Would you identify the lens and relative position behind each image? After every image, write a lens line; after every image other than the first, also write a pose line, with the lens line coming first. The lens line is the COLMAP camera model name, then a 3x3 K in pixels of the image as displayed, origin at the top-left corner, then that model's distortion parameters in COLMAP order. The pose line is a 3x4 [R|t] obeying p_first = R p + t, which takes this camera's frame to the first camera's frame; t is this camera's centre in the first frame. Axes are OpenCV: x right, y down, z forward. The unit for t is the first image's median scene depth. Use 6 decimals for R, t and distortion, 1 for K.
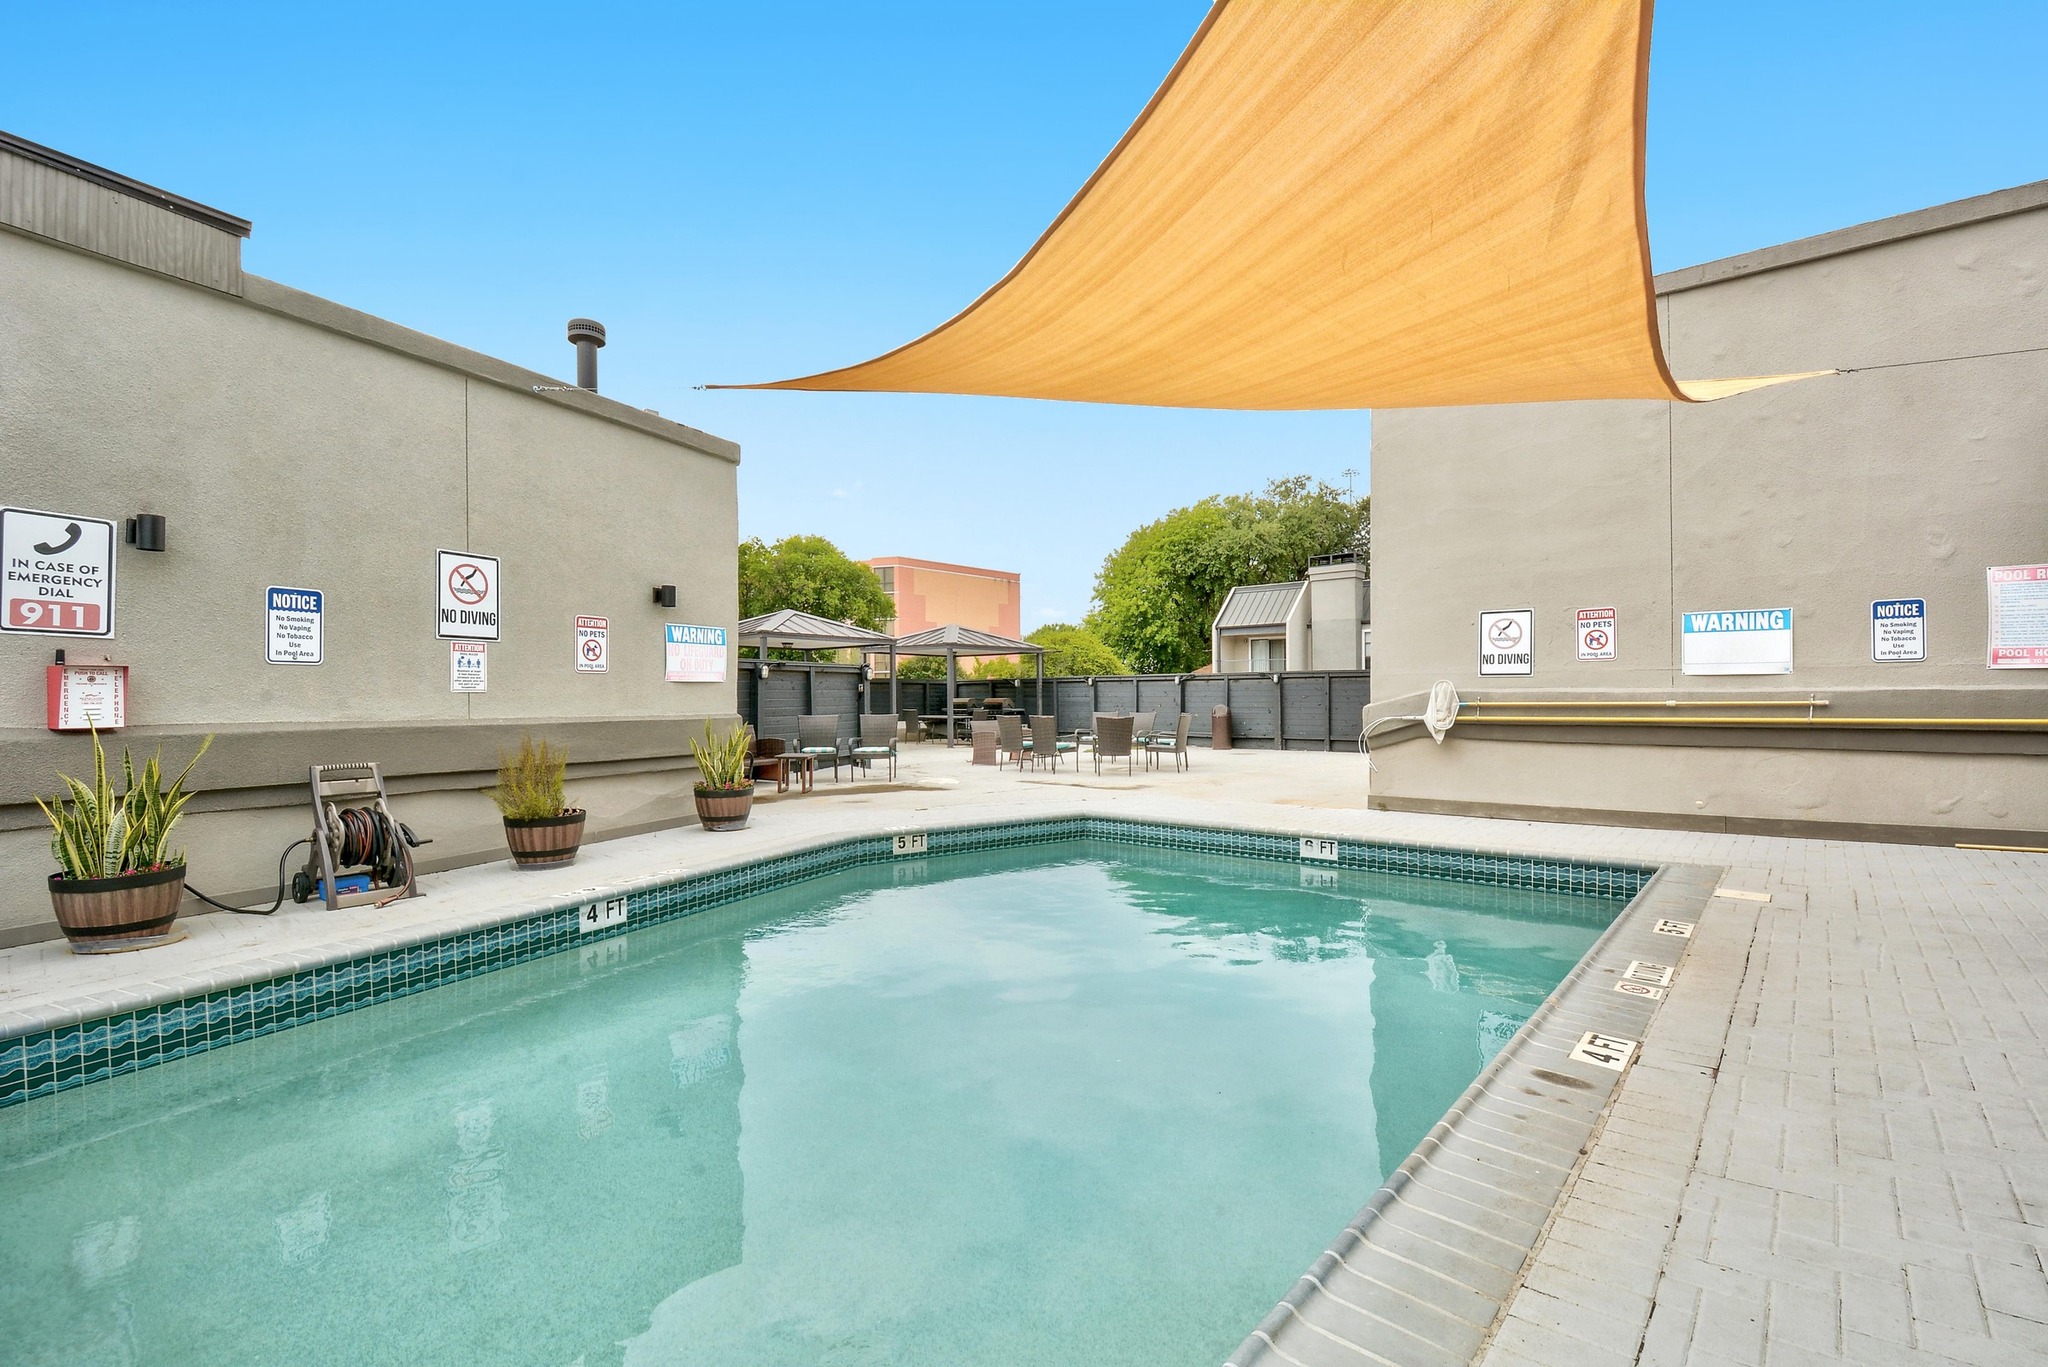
lens RADIAL K [[899.9, 0, 1035.5], [0, 899.9, 694.3], [0, 0, 1]] dist [-0.003146, -0.000572]
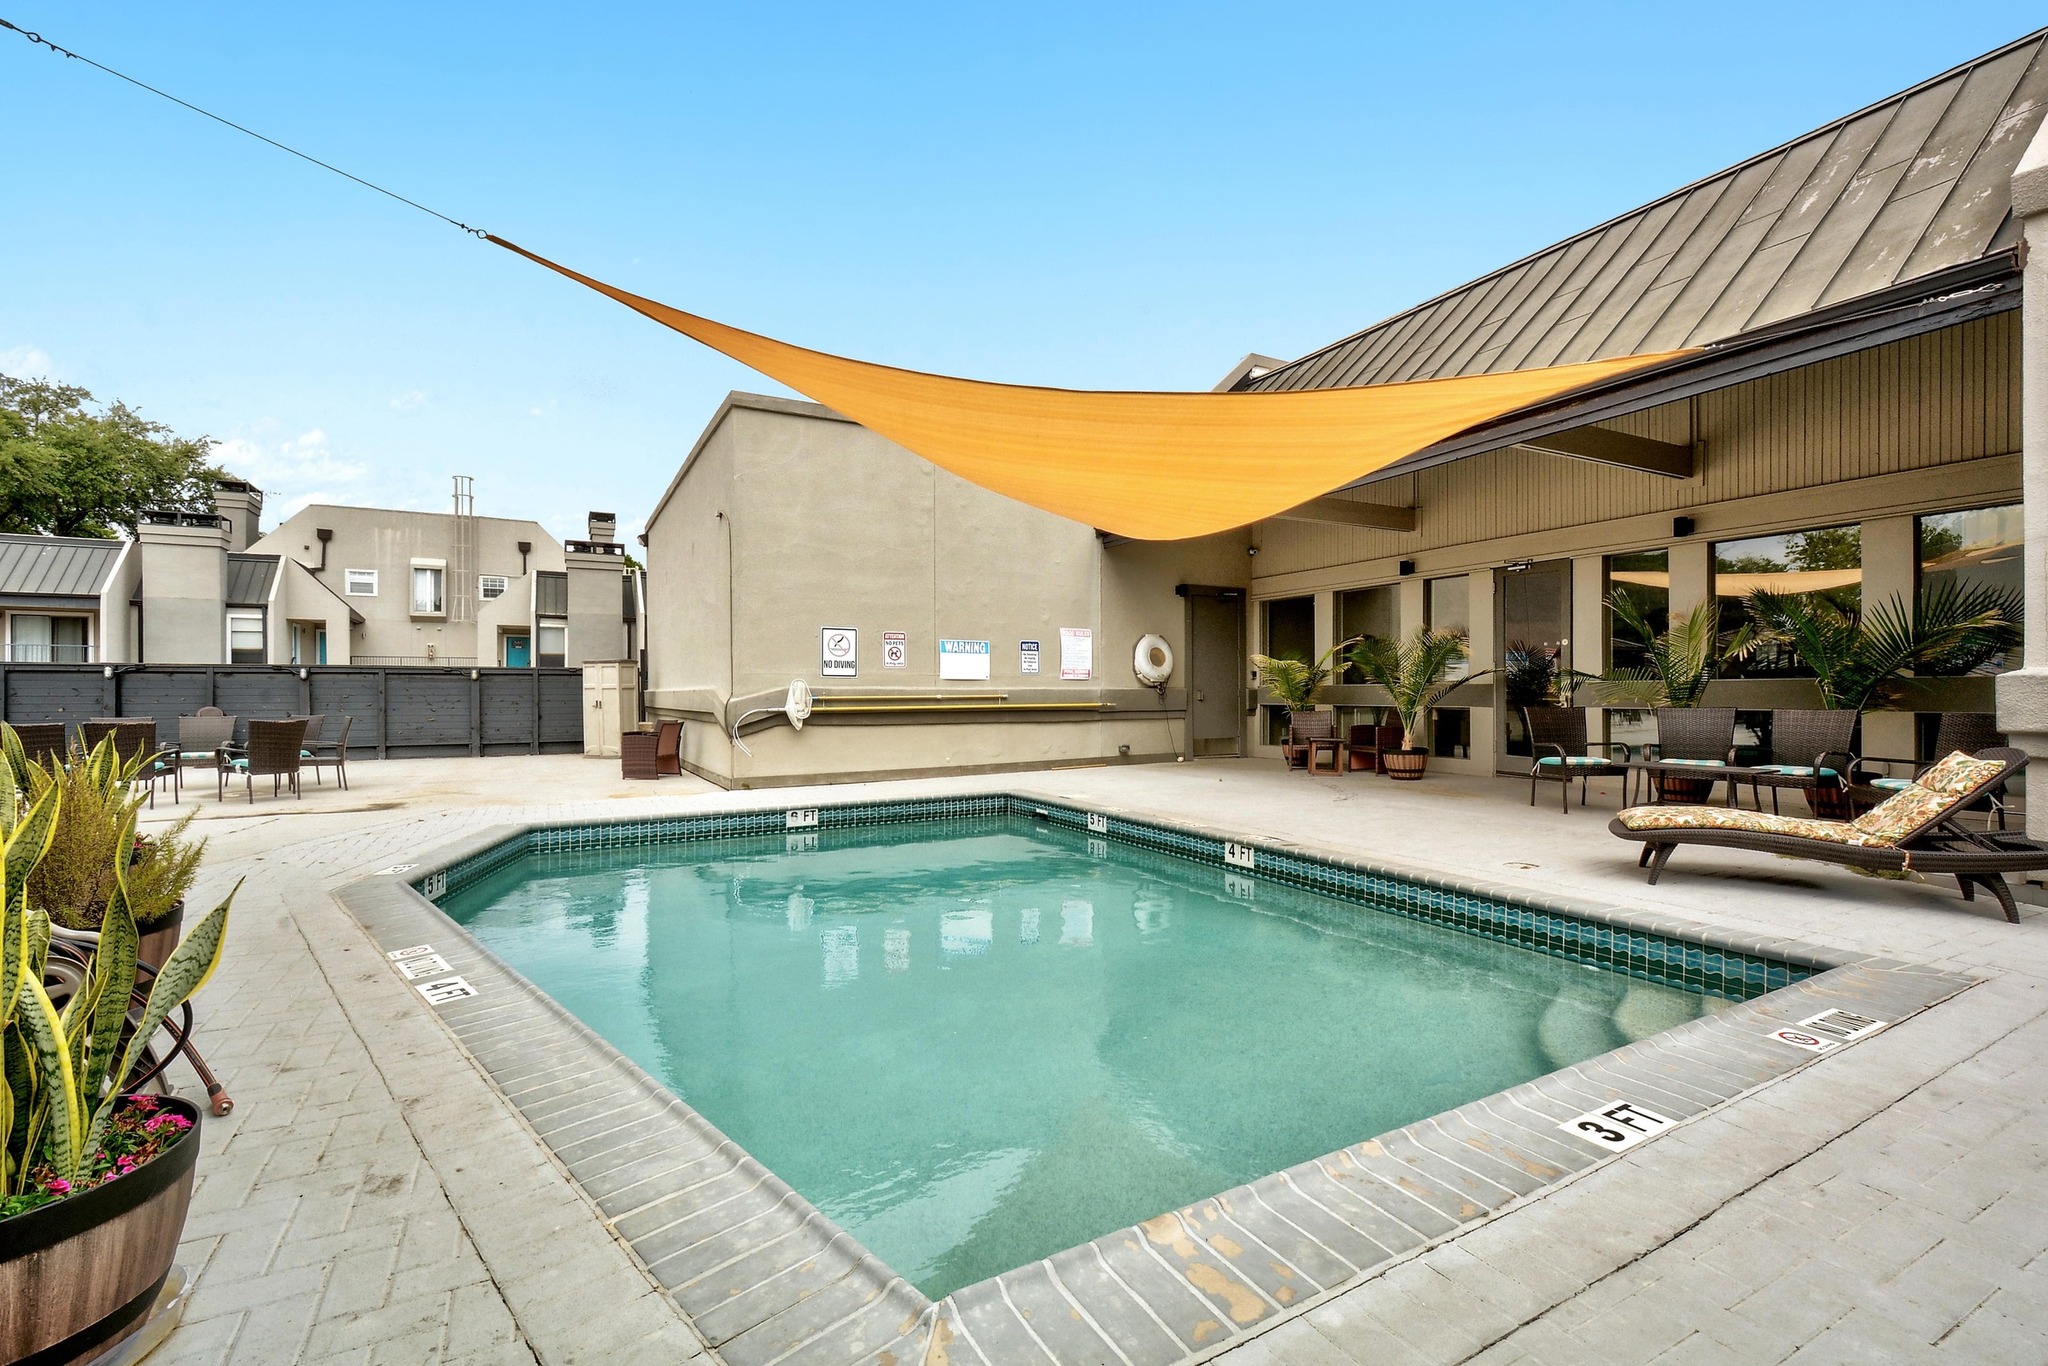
lens RADIAL K [[899.9, 0, 1042.4], [0, 899.9, 691.5], [0, 0, 1]] dist [-0.003146, -0.000572]
pose [[0.335347, 0.007343, 0.942066, -0.631386], [0.000204, 0.999969, -0.007867, 0.011686], [-0.942095, 0.002830, 0.335335, 0.264629]]
